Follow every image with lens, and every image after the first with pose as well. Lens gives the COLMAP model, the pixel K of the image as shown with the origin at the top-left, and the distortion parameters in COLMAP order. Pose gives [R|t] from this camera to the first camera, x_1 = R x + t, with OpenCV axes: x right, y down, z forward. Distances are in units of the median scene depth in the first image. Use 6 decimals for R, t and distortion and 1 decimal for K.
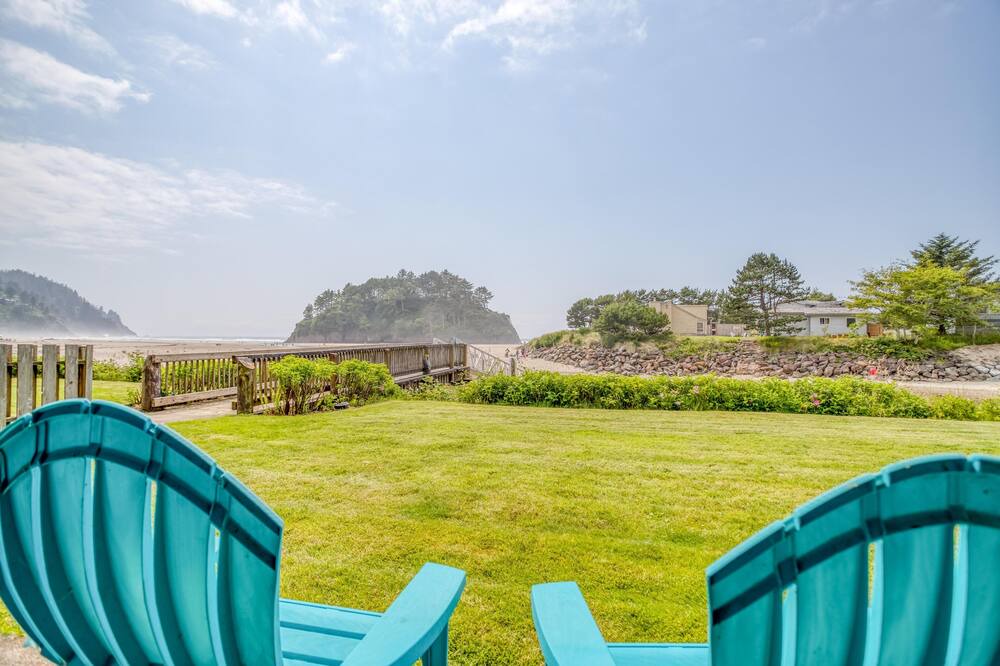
lens RADIAL K [[482.0, 0, 493.9], [0, 482.0, 333.3], [0, 0, 1]] dist [-0.056149, 0.037781]
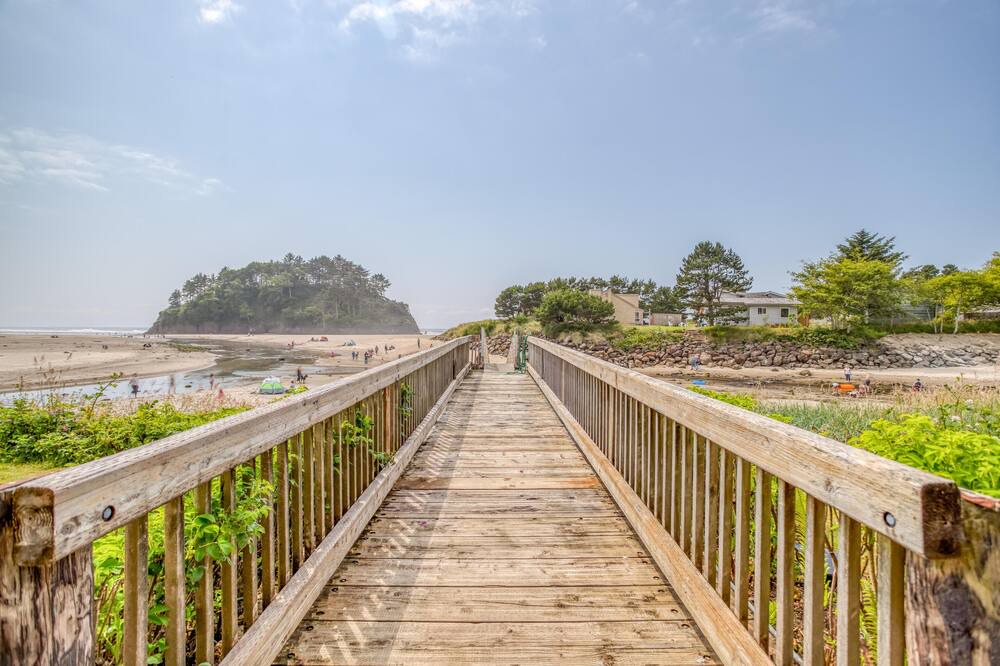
lens RADIAL K [[482.0, 0, 493.9], [0, 482.0, 333.3], [0, 0, 1]] dist [-0.056149, 0.037781]
pose [[0.973826, -0.003578, 0.227265, -0.084875], [-0.001088, 0.999791, 0.020401, 0.001638], [-0.227290, -0.020115, 0.973619, 0.115774]]
